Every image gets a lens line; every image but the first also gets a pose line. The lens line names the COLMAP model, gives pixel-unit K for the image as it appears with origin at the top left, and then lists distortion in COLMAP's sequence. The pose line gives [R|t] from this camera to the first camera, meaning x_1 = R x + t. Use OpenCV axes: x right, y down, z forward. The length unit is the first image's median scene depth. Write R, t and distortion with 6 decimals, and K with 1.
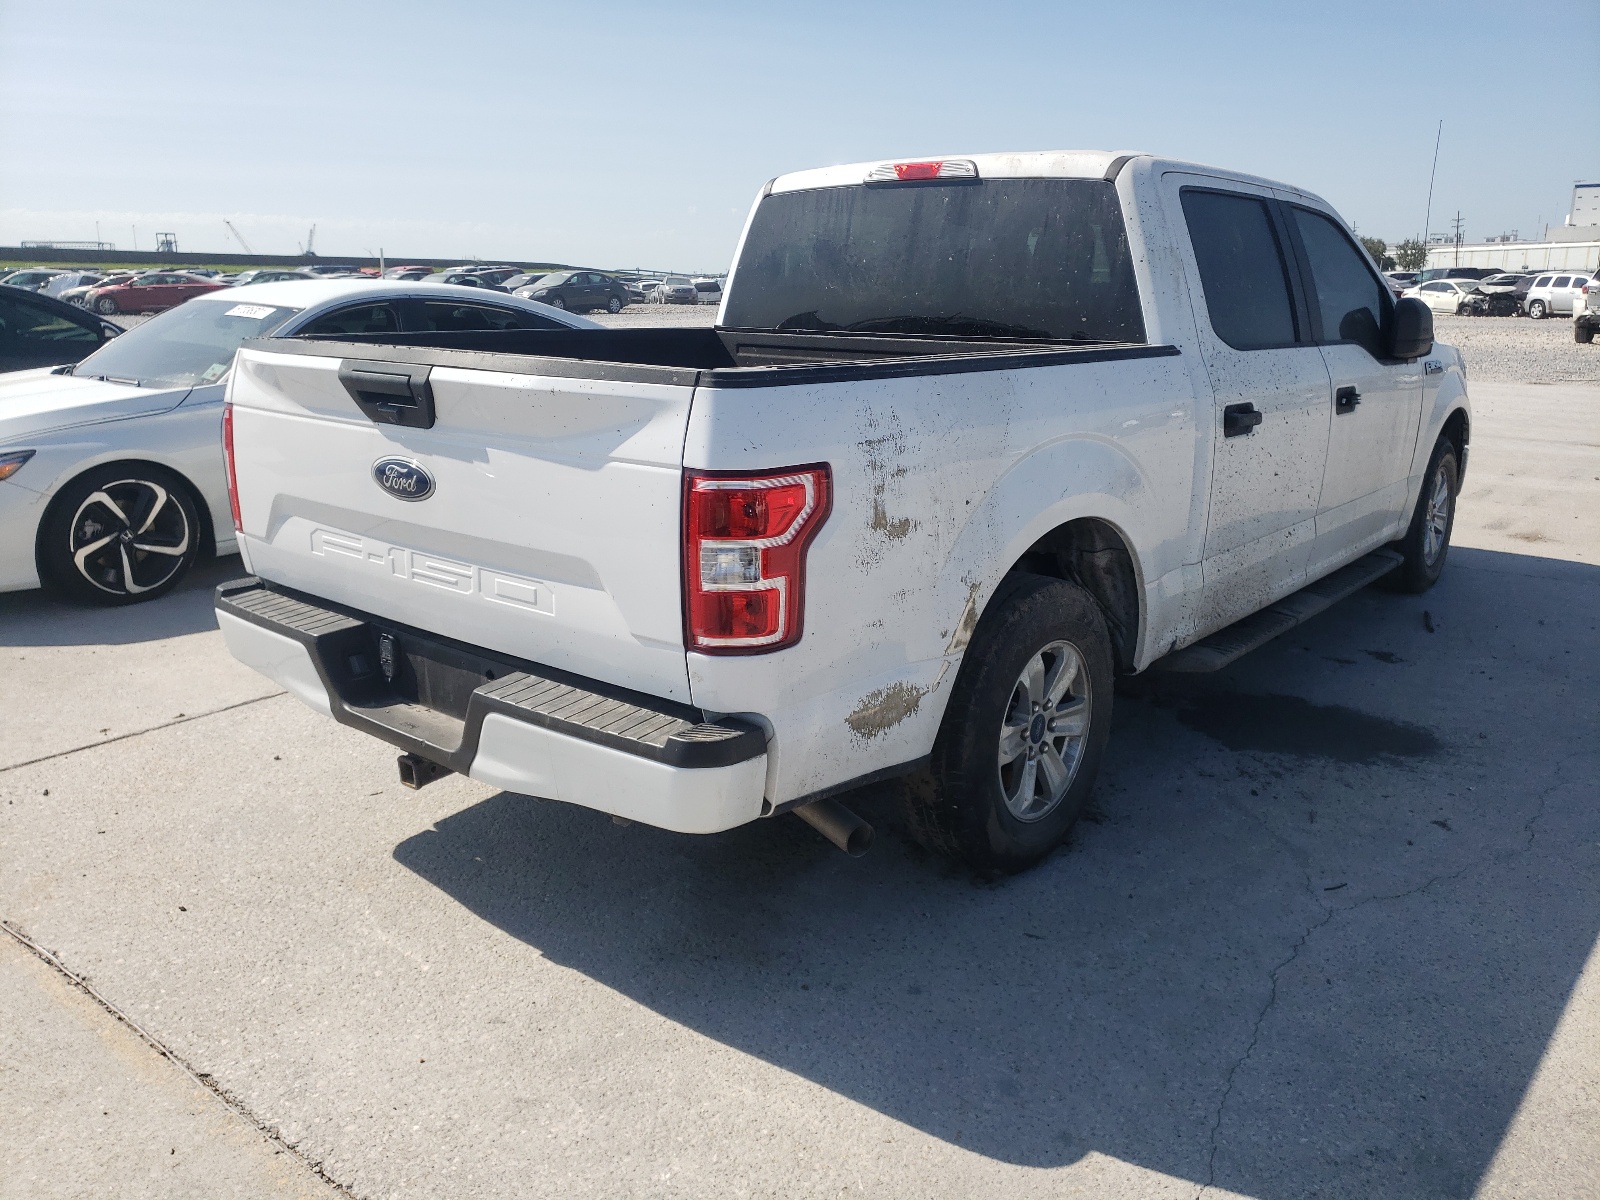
lens RADIAL K [[1222.3, 0, 819.9], [0, 1222.3, 599.2], [0, 0, 1]] dist [0.040454, -0.001270]
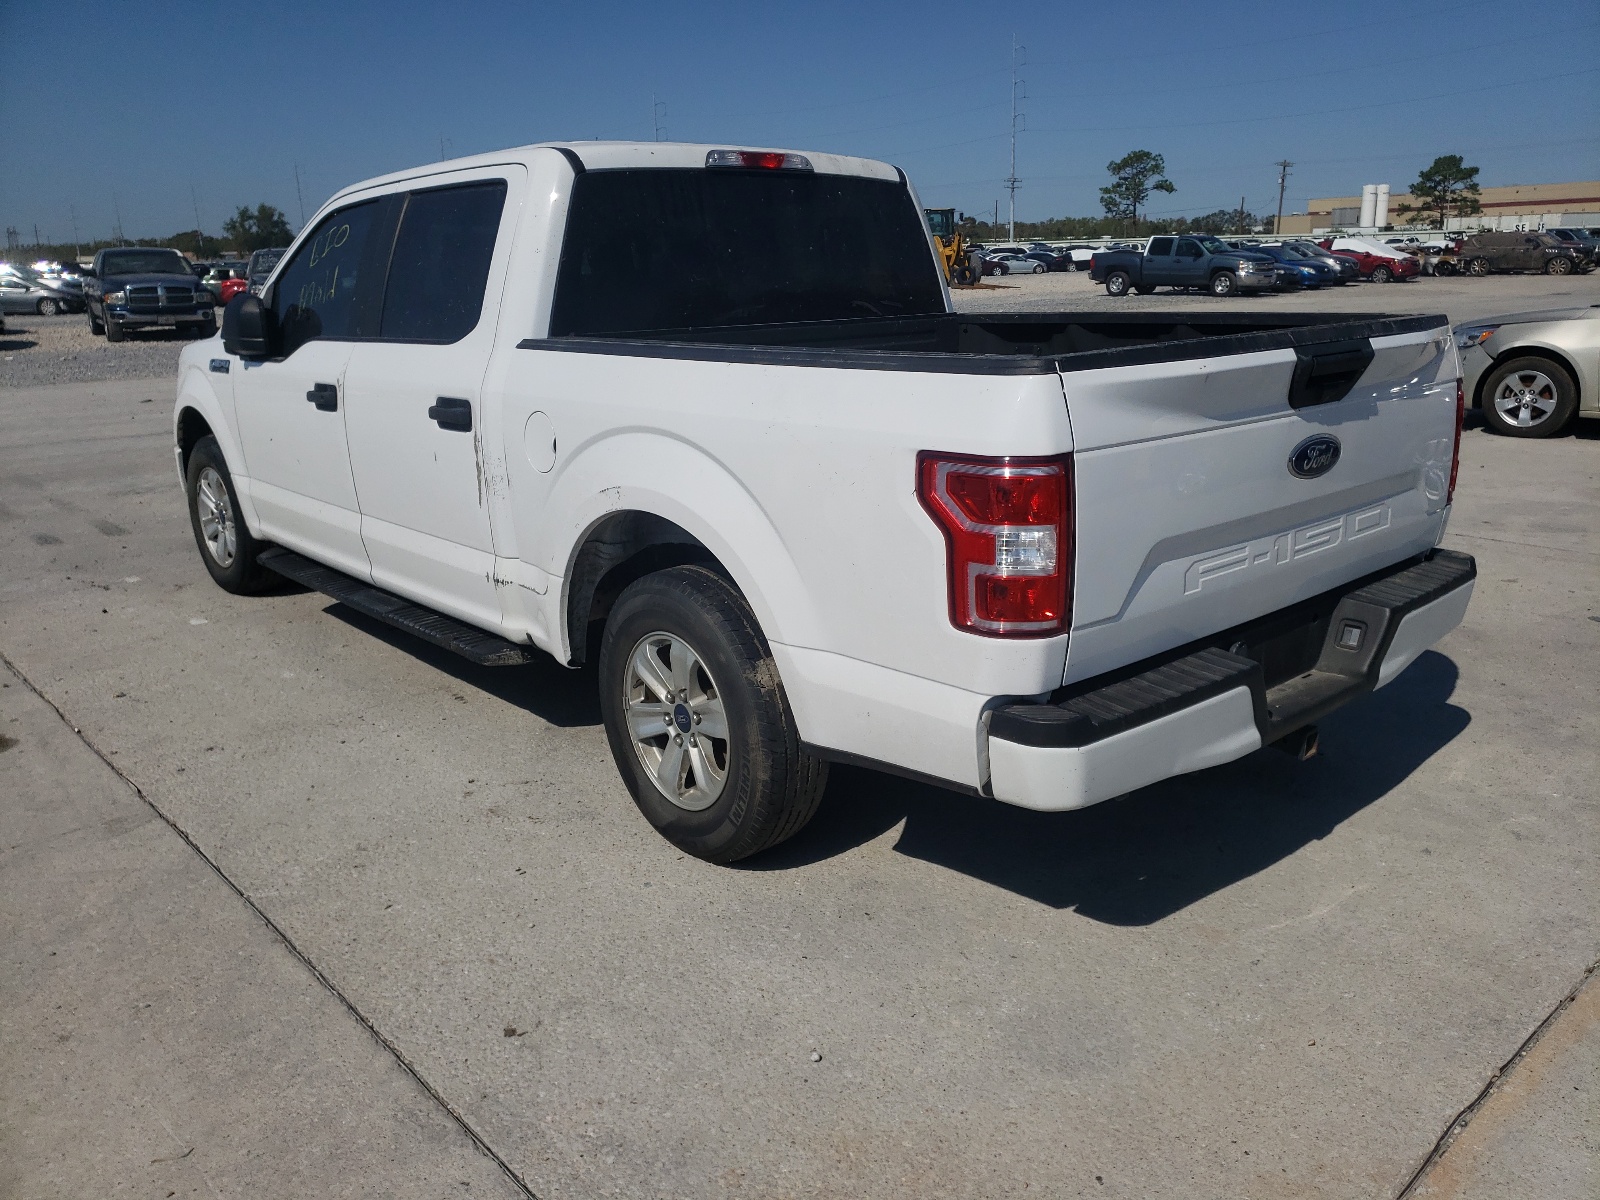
lens RADIAL K [[1222.3, 0, 819.9], [0, 1222.3, 599.2], [0, 0, 1]] dist [0.040454, -0.001270]
pose [[0.161549, -0.269503, 0.949352, -1.069162], [0.270229, 0.937301, 0.220098, -0.245405], [-0.949146, 0.220986, 0.224248, 0.898739]]
